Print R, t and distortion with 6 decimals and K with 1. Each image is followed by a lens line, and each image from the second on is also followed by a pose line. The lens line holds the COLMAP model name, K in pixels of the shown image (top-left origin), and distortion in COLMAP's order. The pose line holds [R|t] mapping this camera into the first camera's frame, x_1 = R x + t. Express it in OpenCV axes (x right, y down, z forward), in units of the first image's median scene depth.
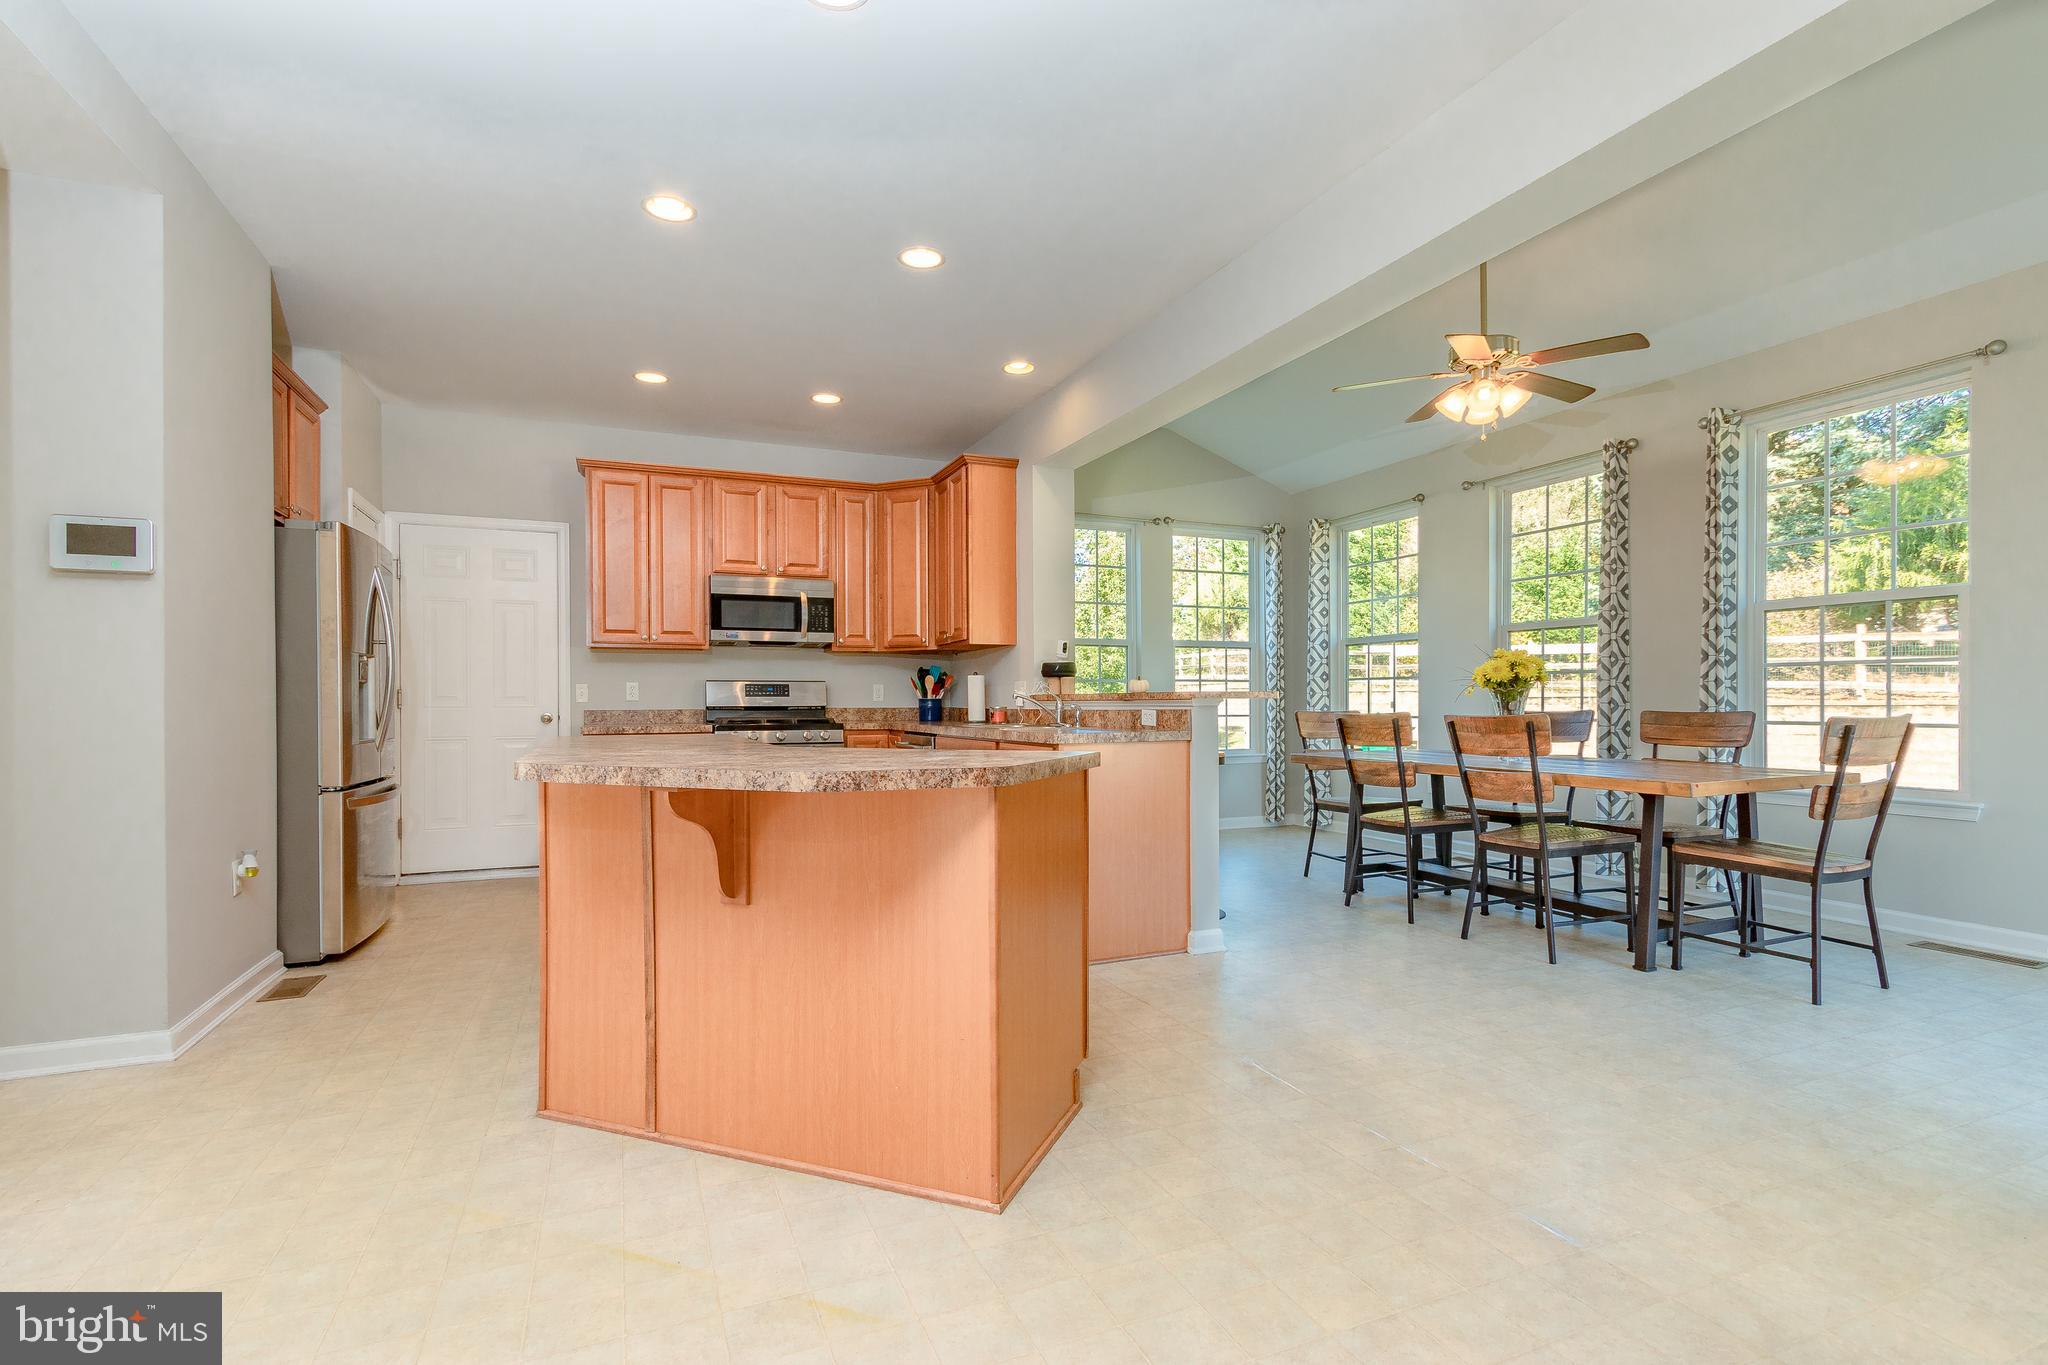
lens RADIAL K [[938.7, 0, 1011.8], [0, 938.7, 708.8], [0, 0, 1]] dist [0.003164, -0.000156]
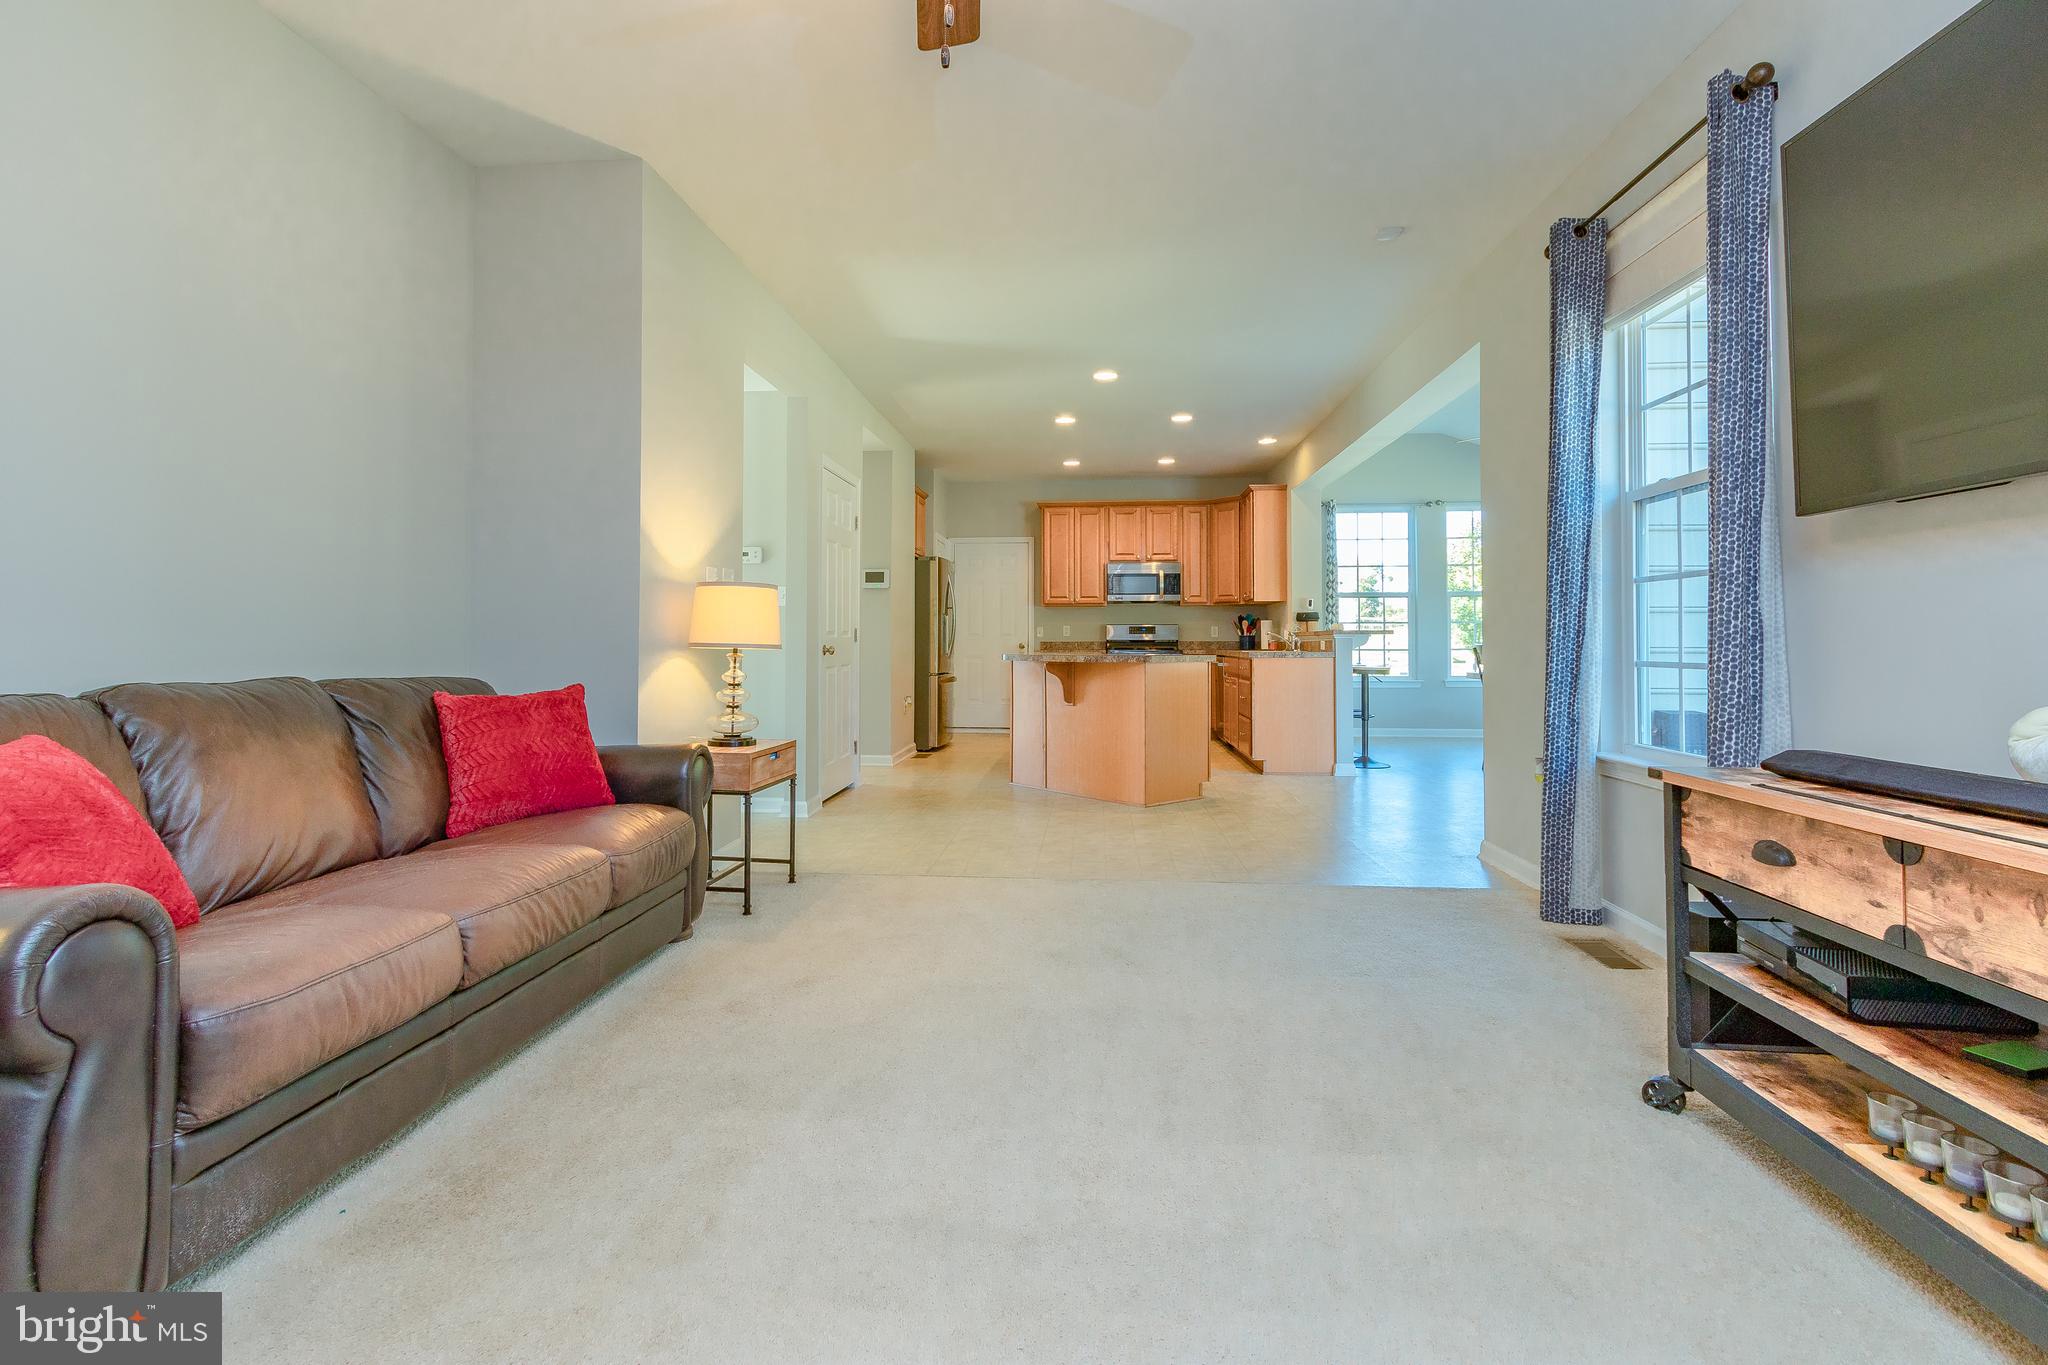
lens RADIAL K [[949.7, 0, 1000.4], [0, 949.7, 624.5], [0, 0, 1]] dist [0.001667, -0.000401]
pose [[0.876359, -0.004917, -0.481634, 0.375545], [-0.007408, 0.999692, -0.023685, 0.013520], [0.481602, 0.024325, 0.876052, -0.672282]]
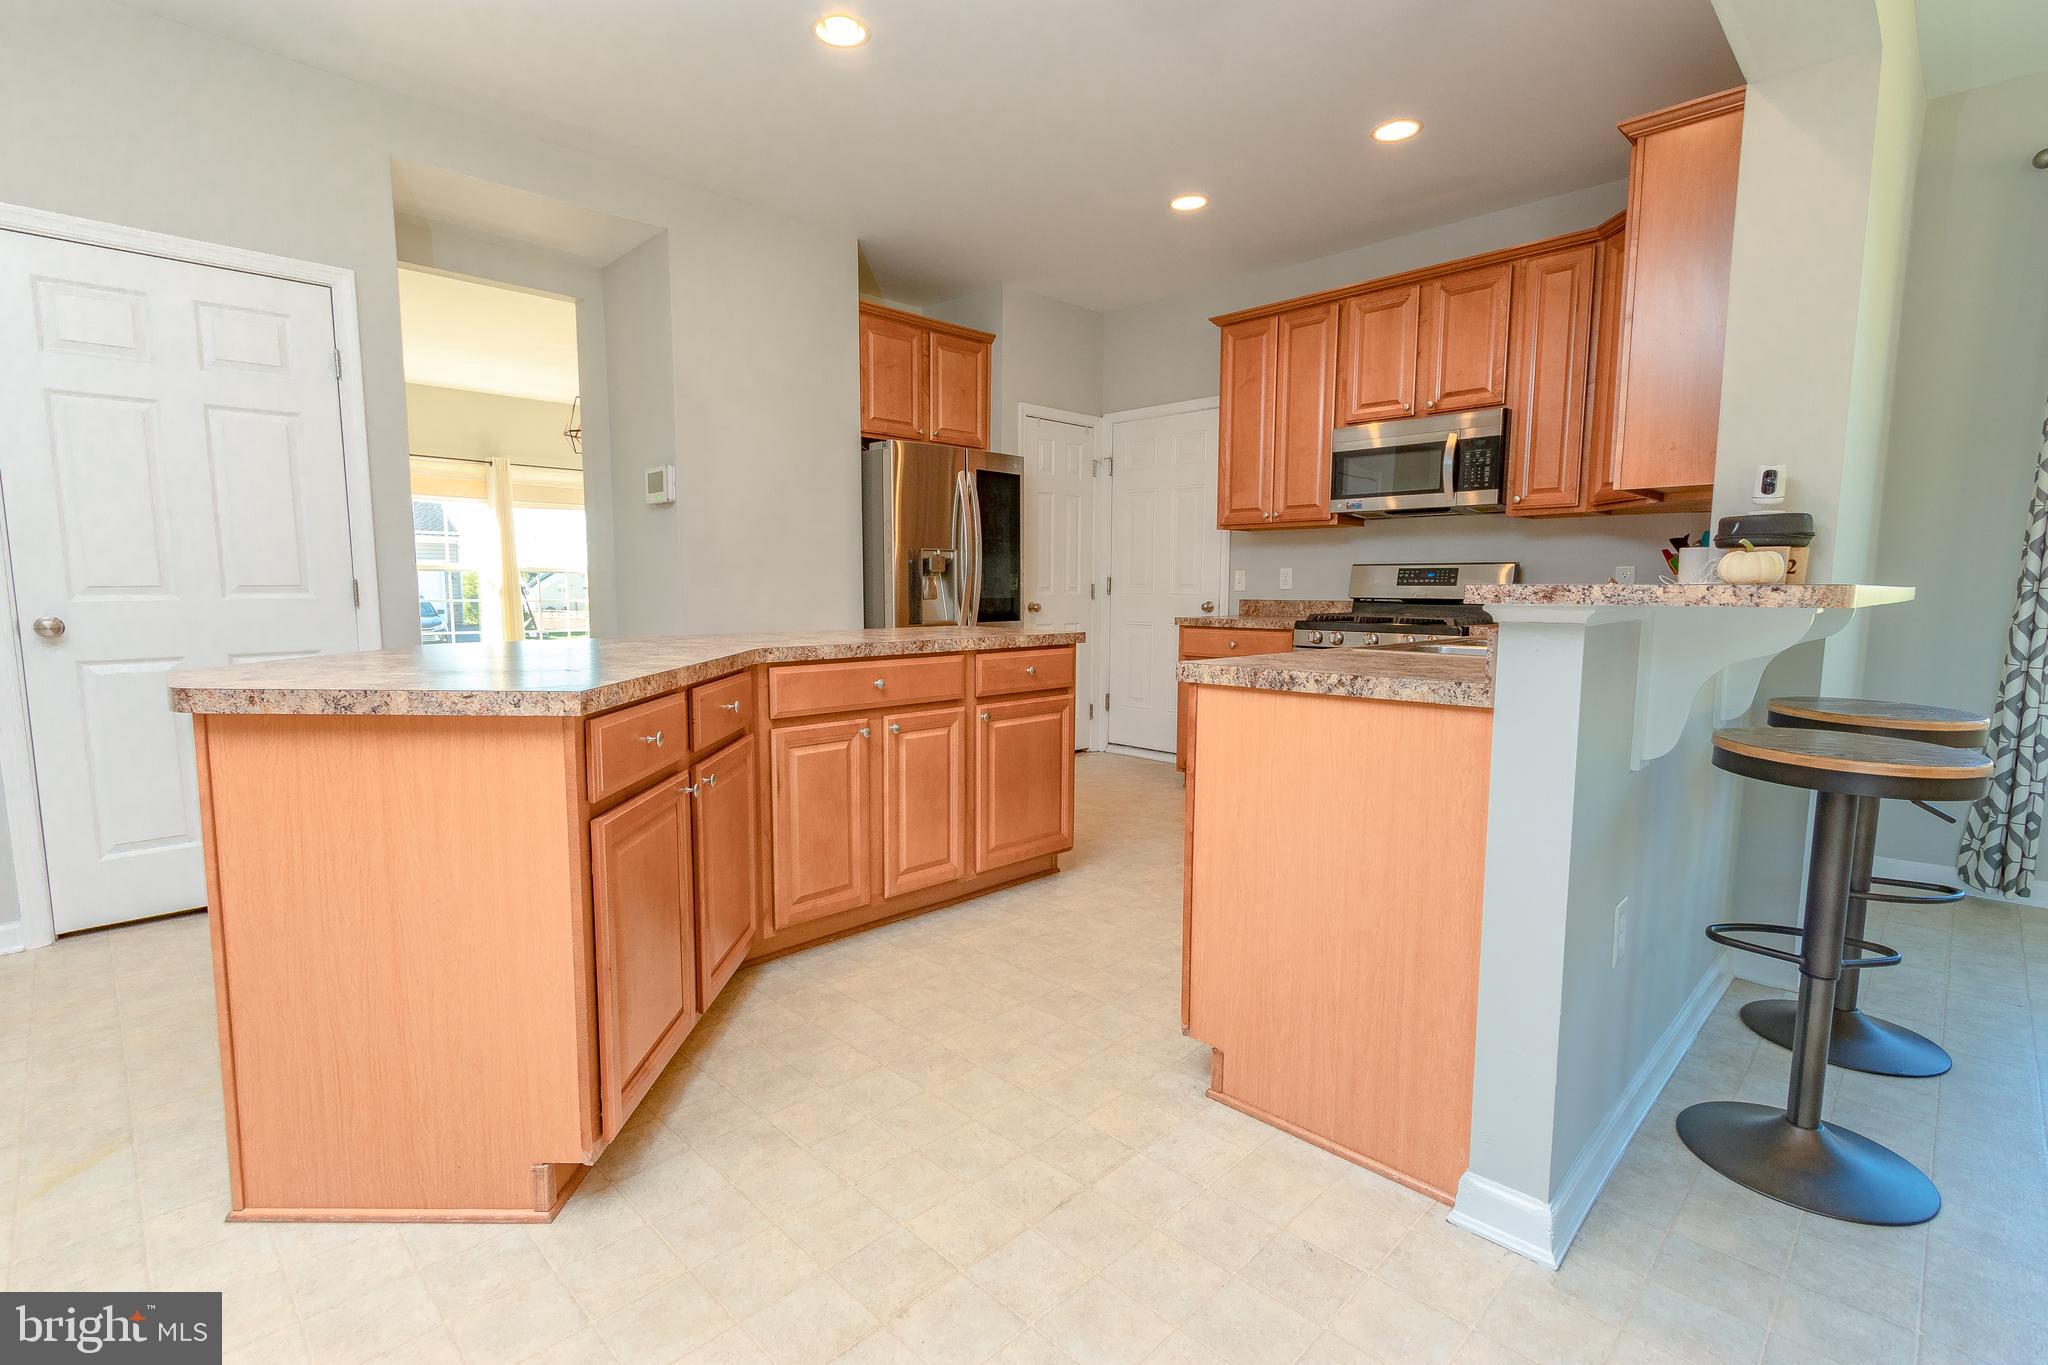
lens RADIAL K [[948.8, 0, 1024.0], [0, 948.8, 682.5], [0, 0, 1]] dist [0.011680, -0.000417]
pose [[0.378687, 0.100028, -0.920103, 0.358417], [-0.011624, 0.994578, 0.103341, -0.012288], [0.925452, -0.028438, 0.377797, 0.495004]]
